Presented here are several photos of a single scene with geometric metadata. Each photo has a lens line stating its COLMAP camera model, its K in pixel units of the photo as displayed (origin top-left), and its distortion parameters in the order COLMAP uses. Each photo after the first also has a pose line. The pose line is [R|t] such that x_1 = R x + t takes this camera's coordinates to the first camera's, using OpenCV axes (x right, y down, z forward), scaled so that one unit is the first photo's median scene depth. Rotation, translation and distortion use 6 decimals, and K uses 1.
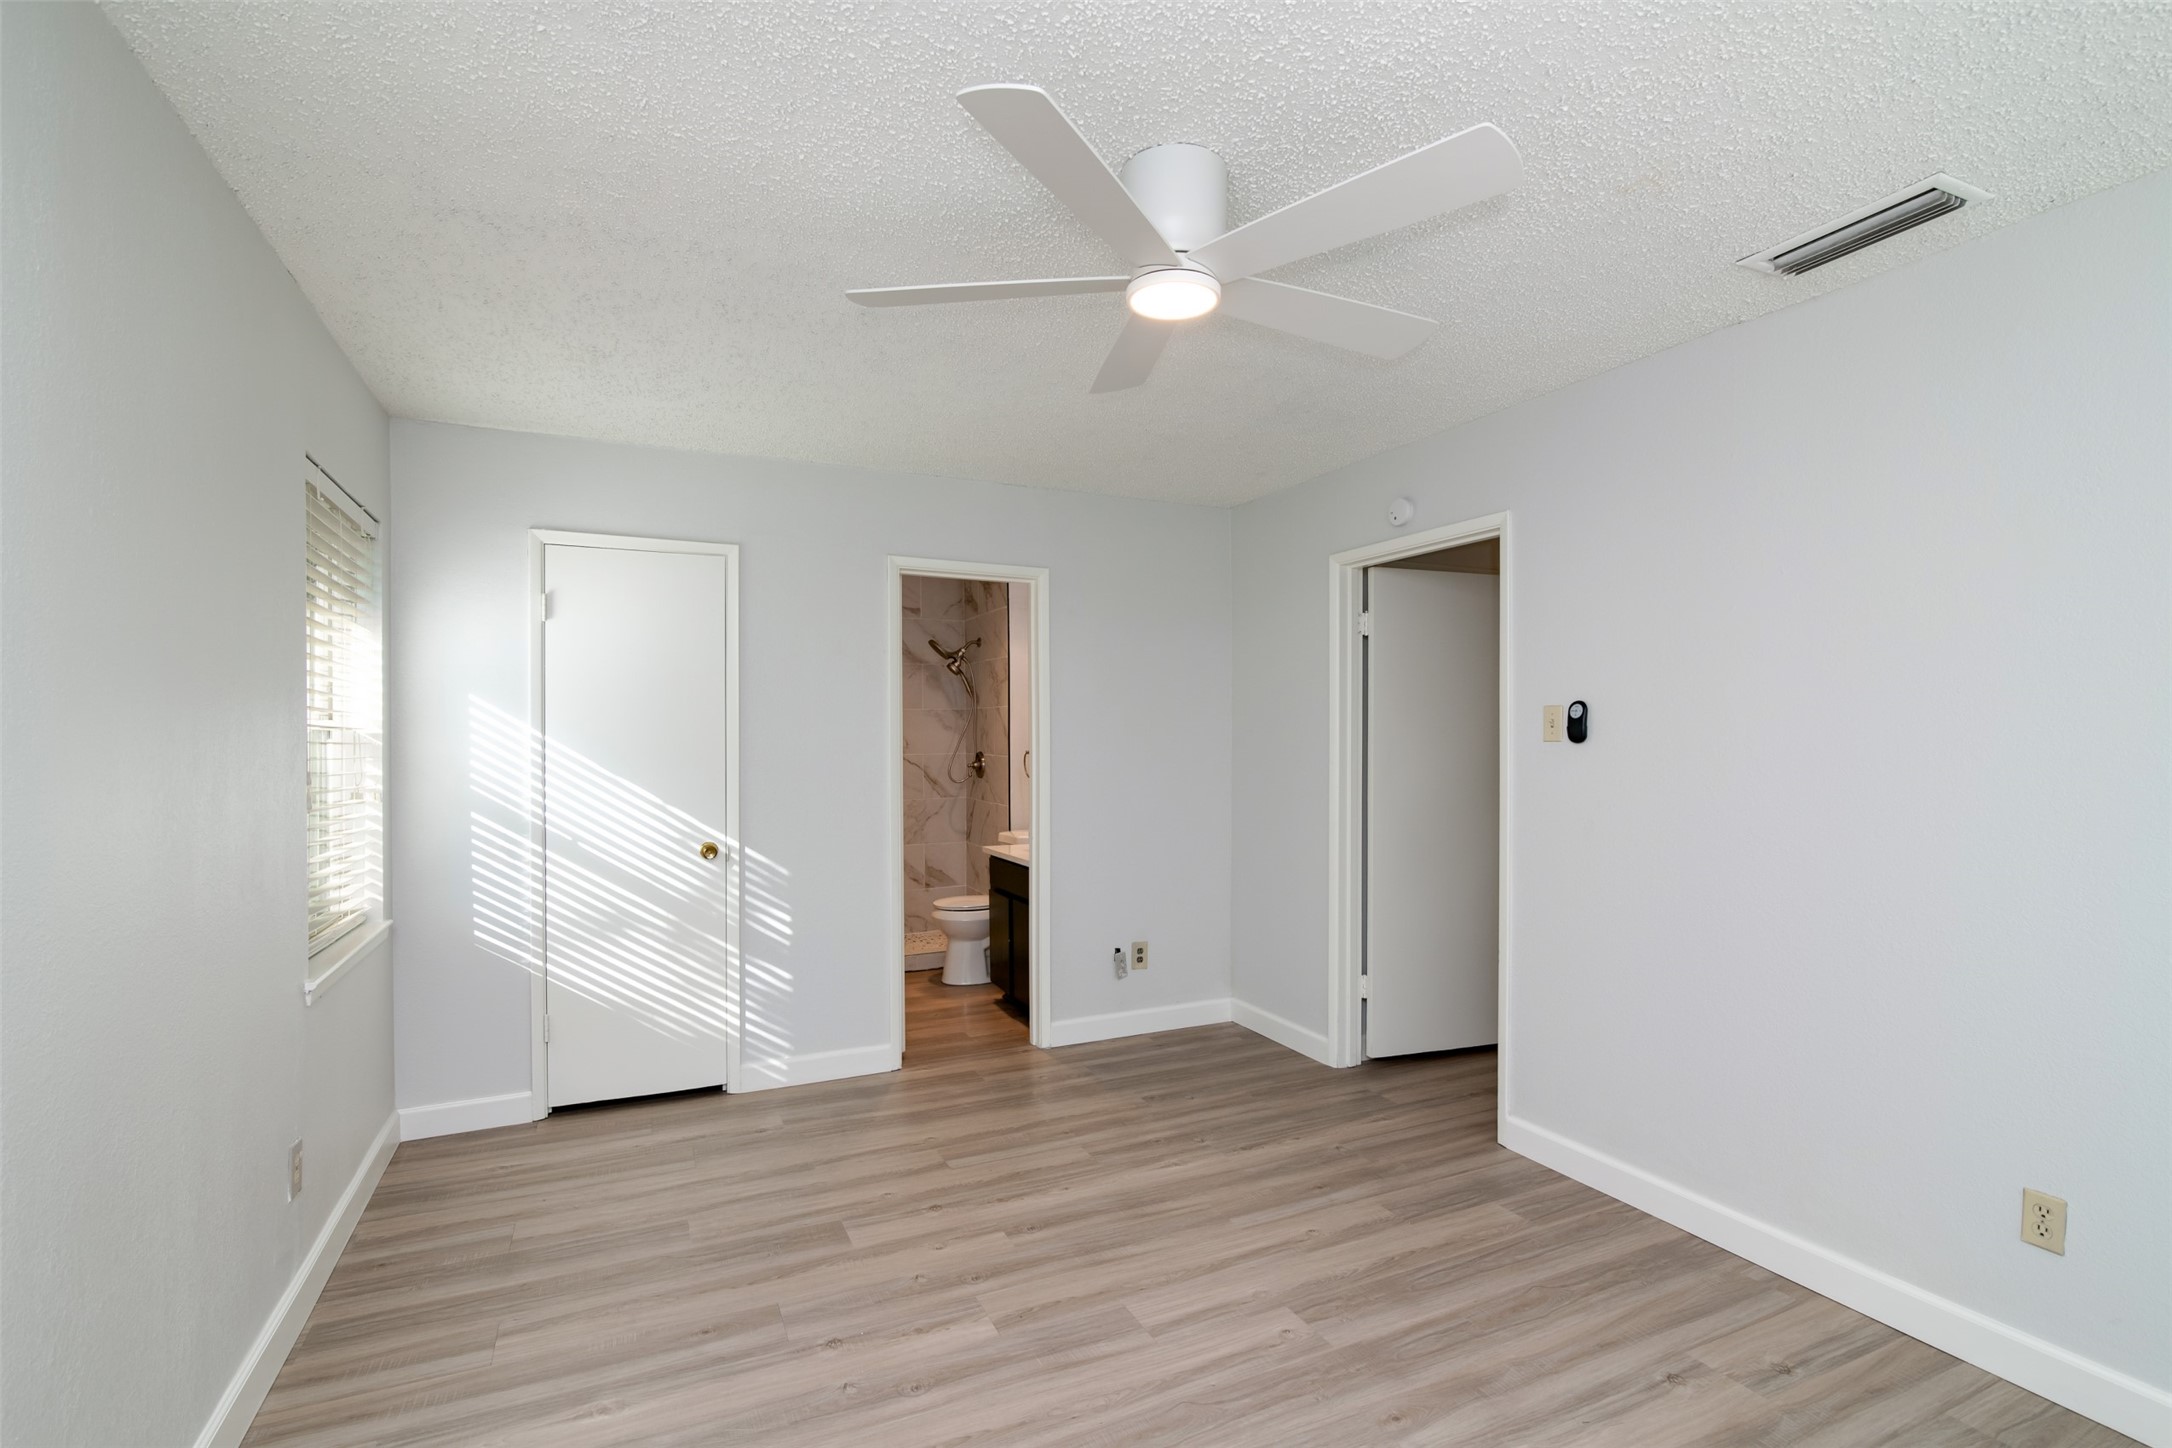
lens RADIAL K [[992.6, 0, 1077.1], [0, 992.6, 738.2], [0, 0, 1]] dist [-0.006211, 0.000160]
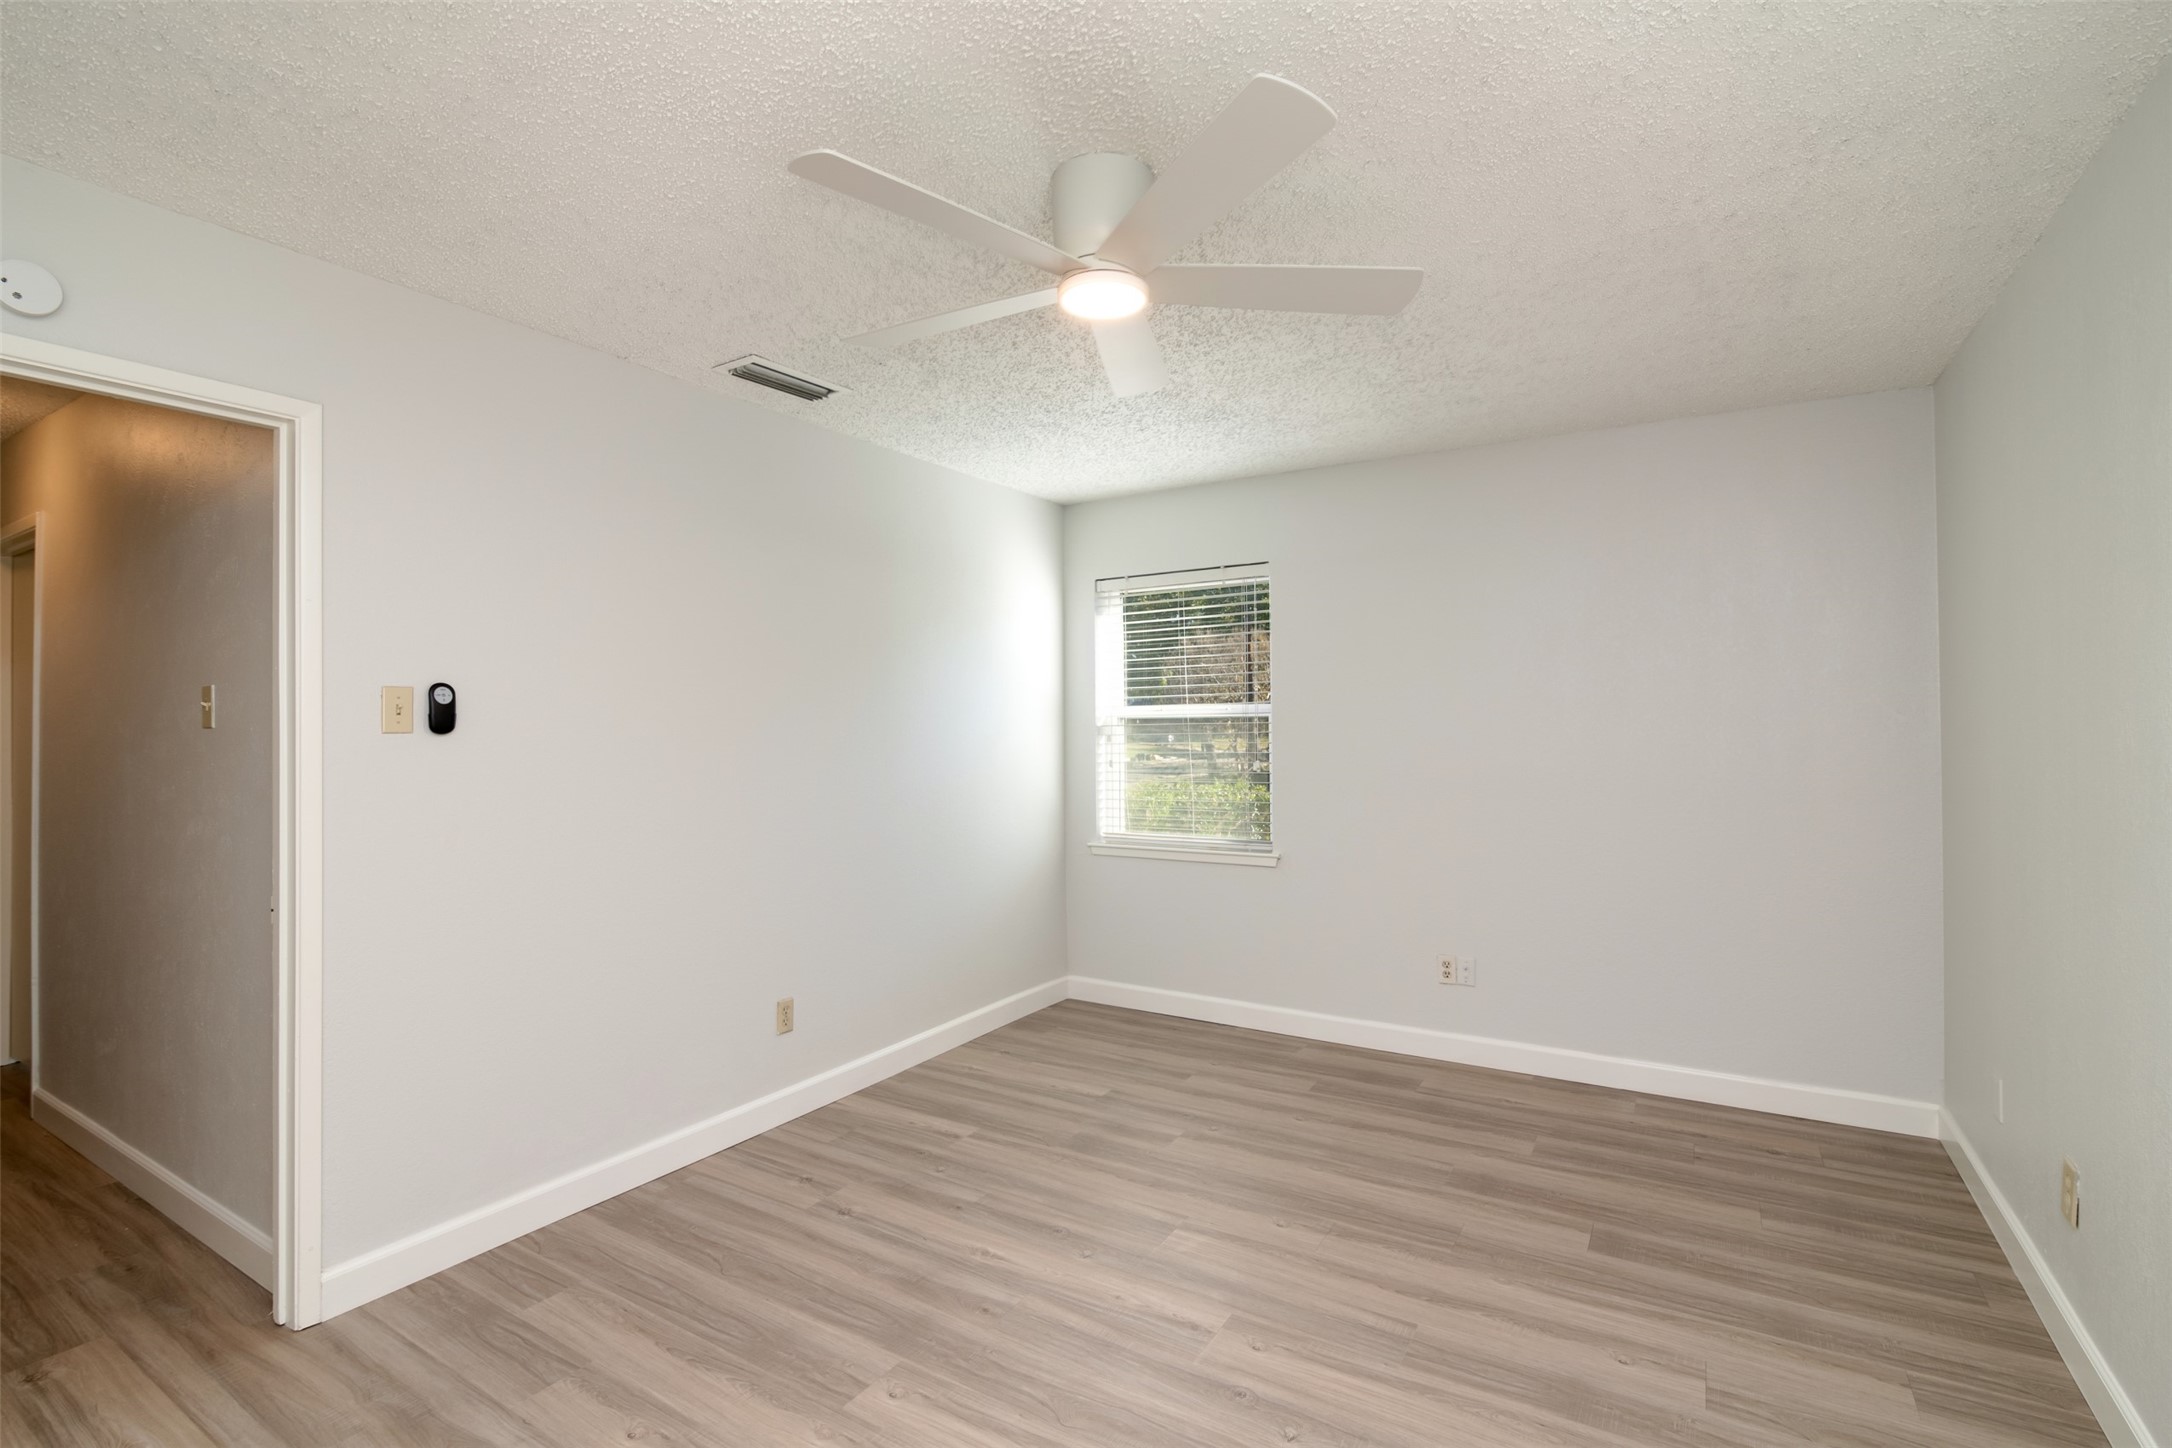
lens RADIAL K [[992.6, 0, 1078.4], [0, 992.6, 712.1], [0, 0, 1]] dist [-0.006211, 0.000160]
pose [[-0.536991, 0.013986, 0.843472, -0.626979], [0.010708, 0.999895, -0.009762, -0.001056], [-0.843520, 0.003790, -0.537084, 1.321009]]
